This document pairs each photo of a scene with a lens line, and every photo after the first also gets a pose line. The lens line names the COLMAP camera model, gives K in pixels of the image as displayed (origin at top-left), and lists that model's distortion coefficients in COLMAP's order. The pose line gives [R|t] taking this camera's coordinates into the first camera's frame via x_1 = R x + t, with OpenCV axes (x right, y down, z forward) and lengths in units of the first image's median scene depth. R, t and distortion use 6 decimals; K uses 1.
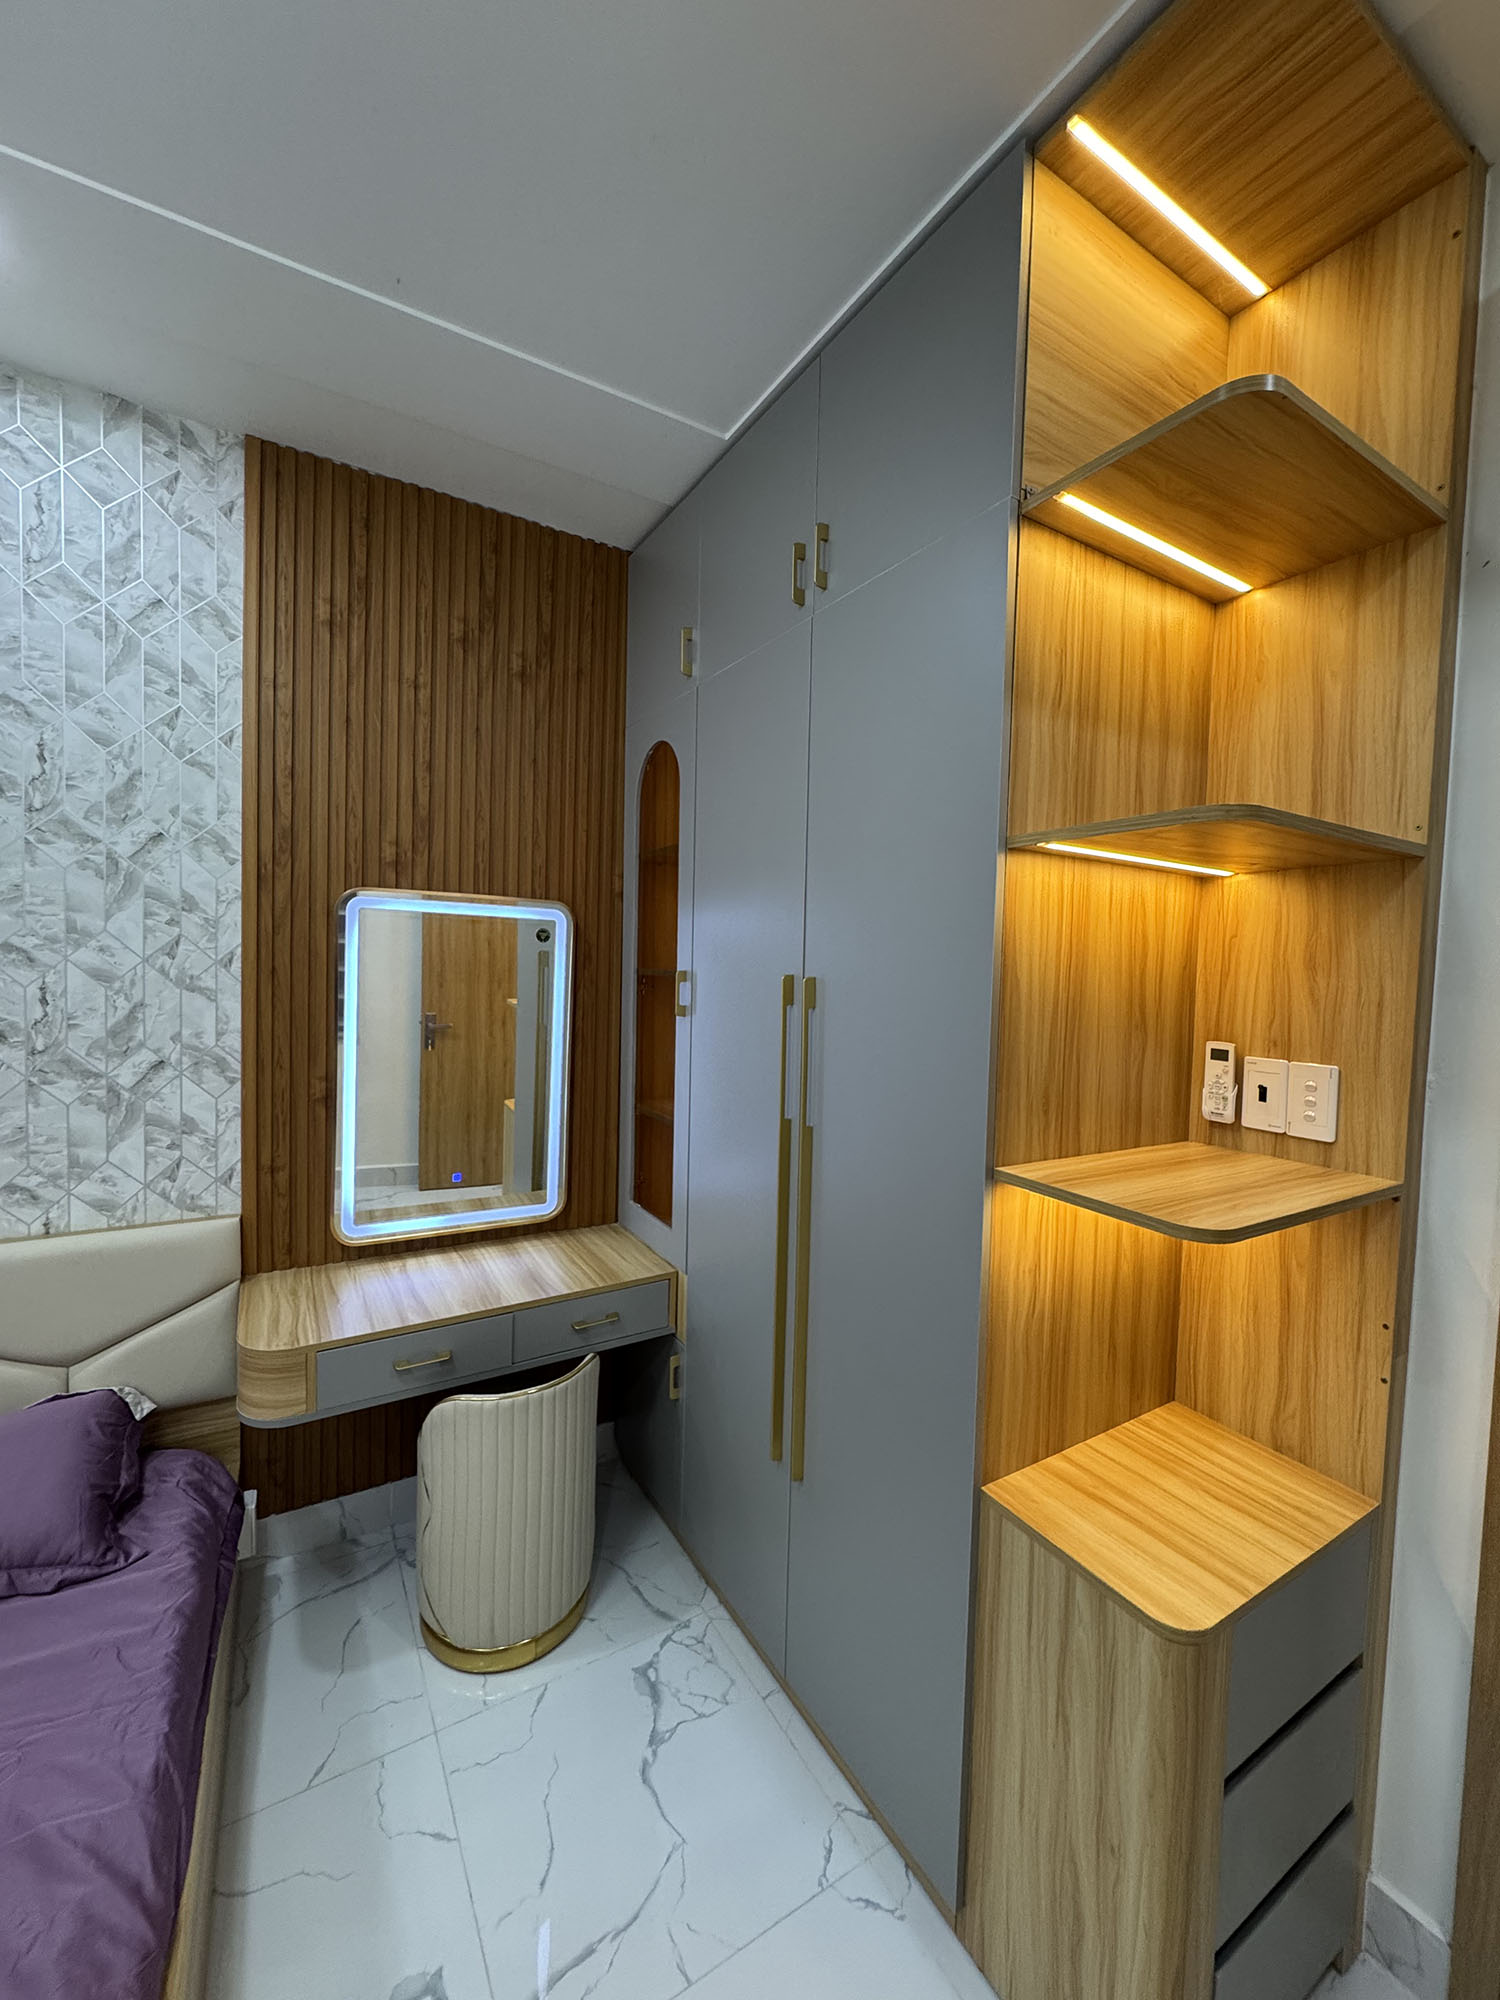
lens RADIAL K [[804.8, 0, 765.8], [0, 804.8, 1026.4], [0, 0, 1]] dist [-0.006677, 0.003790]
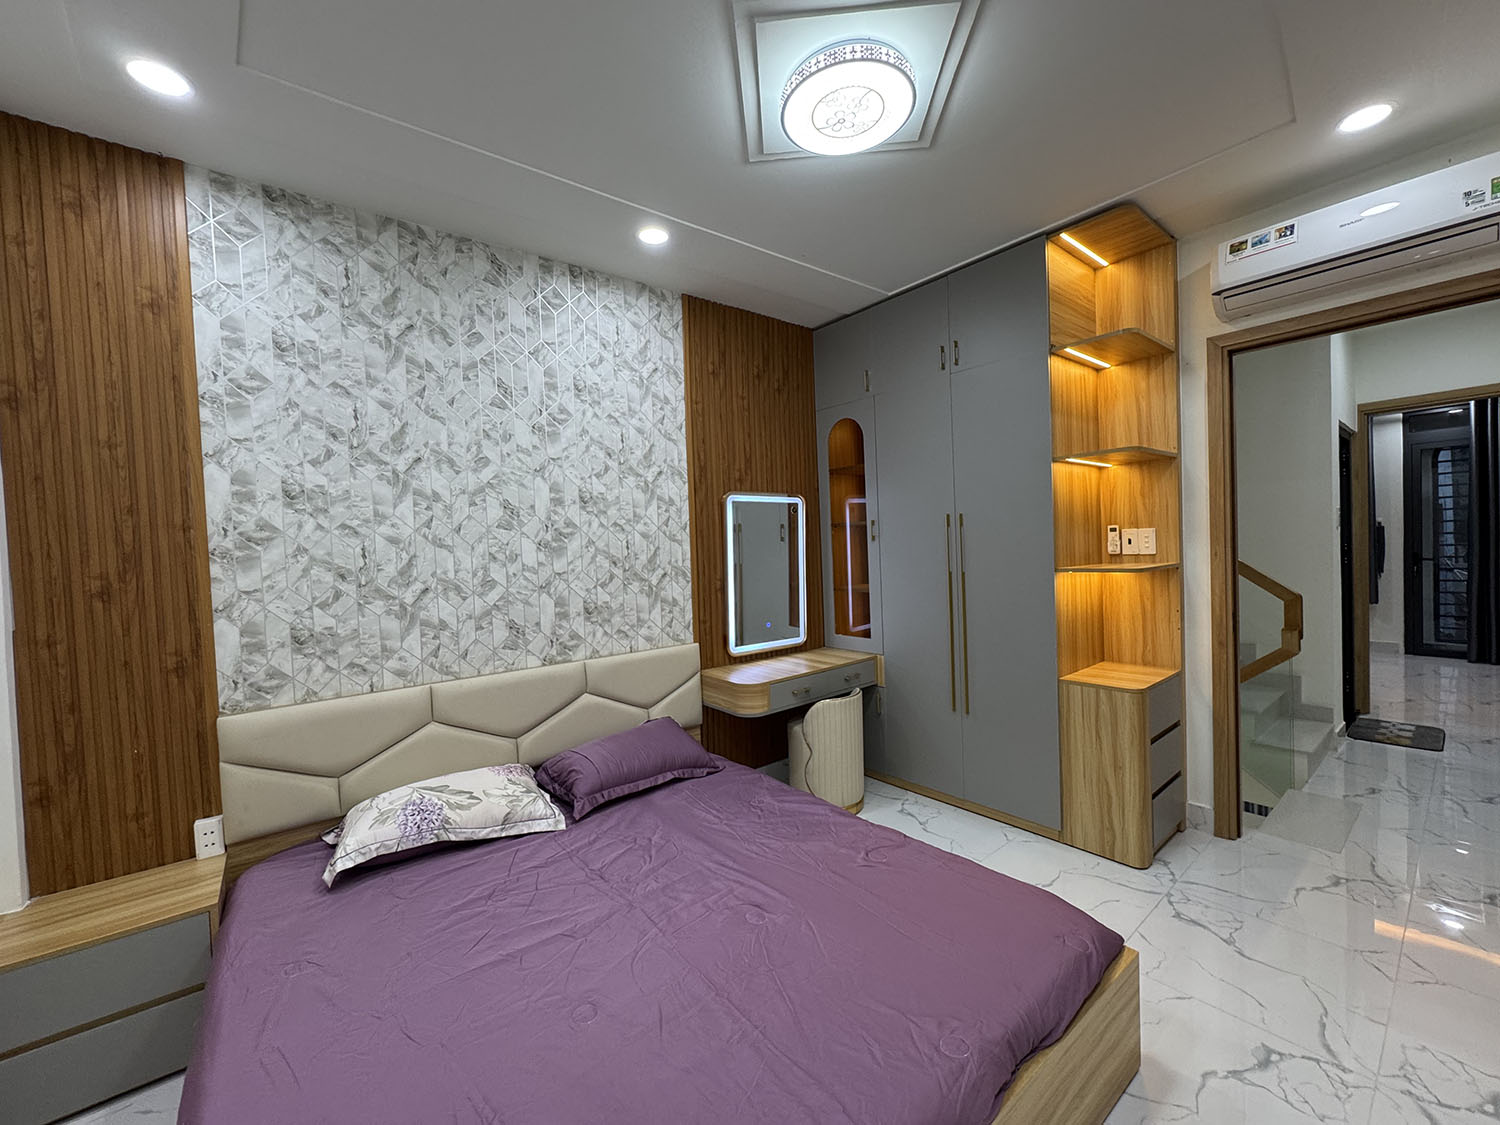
lens RADIAL K [[603.6, 0, 756.6], [0, 603.6, 583.0], [0, 0, 1]] dist [-0.006677, 0.003790]
pose [[0.987805, -0.076812, 0.135427, -0.939807], [0.078325, 0.996911, -0.005875, 0.130826], [-0.134557, 0.016411, 0.990770, -0.892206]]
